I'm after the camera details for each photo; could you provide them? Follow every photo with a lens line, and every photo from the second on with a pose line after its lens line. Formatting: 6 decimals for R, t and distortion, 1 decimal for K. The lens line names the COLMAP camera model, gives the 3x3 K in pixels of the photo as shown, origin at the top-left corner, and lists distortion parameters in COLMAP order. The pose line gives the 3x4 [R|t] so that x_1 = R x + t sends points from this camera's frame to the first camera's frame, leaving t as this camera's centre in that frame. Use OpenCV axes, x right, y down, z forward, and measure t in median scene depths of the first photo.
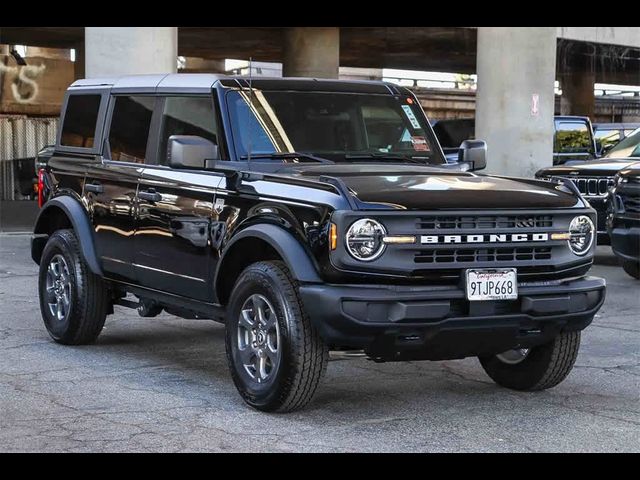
lens RADIAL K [[1531.7, 0, 312.5], [0, 1531.7, 238.9], [0, 0, 1]] dist [0.291875, 0.000000]
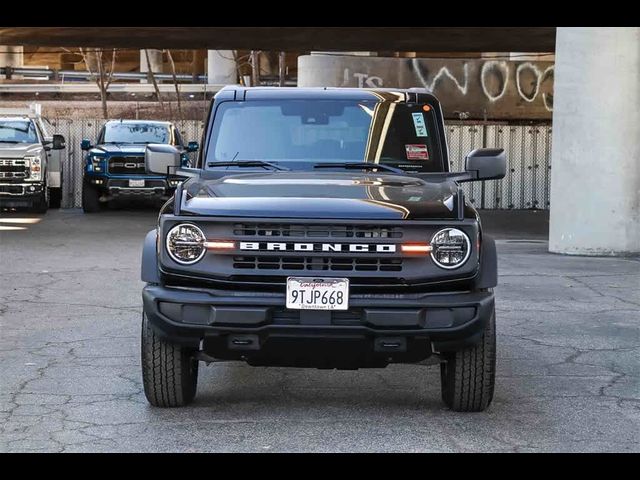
lens RADIAL K [[1531.7, 0, 321.3], [0, 1531.7, 234.2], [0, 0, 1]] dist [0.291875, 0.000000]
pose [[0.852655, 0.029787, -0.521624, 0.633433], [-0.033975, 0.999422, 0.001536, -0.010341], [0.521368, 0.016412, 0.853174, 0.156083]]
